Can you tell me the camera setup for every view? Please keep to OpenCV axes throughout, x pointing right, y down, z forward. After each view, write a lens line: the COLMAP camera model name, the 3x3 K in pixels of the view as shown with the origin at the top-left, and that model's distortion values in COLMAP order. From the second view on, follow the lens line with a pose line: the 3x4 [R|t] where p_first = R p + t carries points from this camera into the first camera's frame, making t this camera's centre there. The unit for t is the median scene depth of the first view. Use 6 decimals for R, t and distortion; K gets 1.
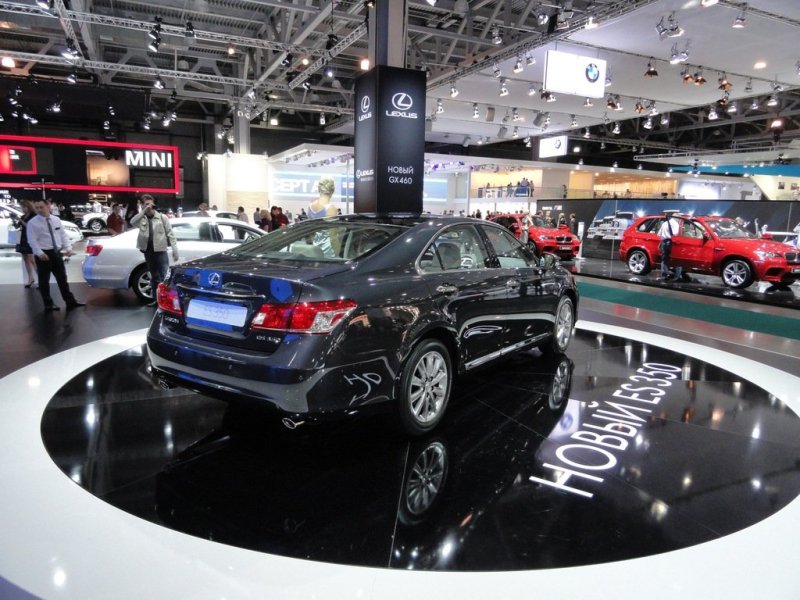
lens RADIAL K [[578.8, 0, 400.0], [0, 578.8, 300.0], [0, 0, 1]] dist [-0.003708, 0.000517]
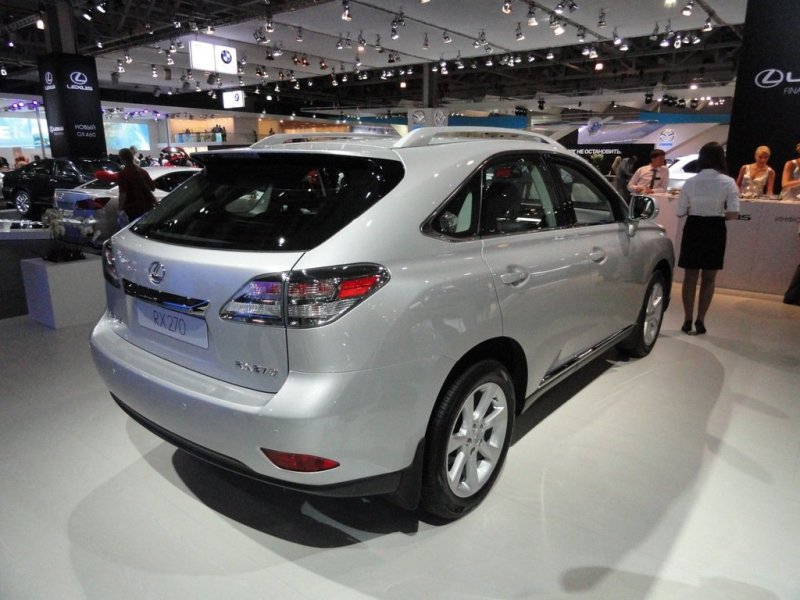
lens RADIAL K [[555.9, 0, 400.0], [0, 555.9, 300.0], [0, 0, 1]] dist [-0.008657, 0.001769]
pose [[0.891360, -0.132034, 0.433641, 0.024712], [0.085371, 0.988418, 0.125470, 0.049660], [-0.445184, -0.074818, 0.892308, -0.327037]]
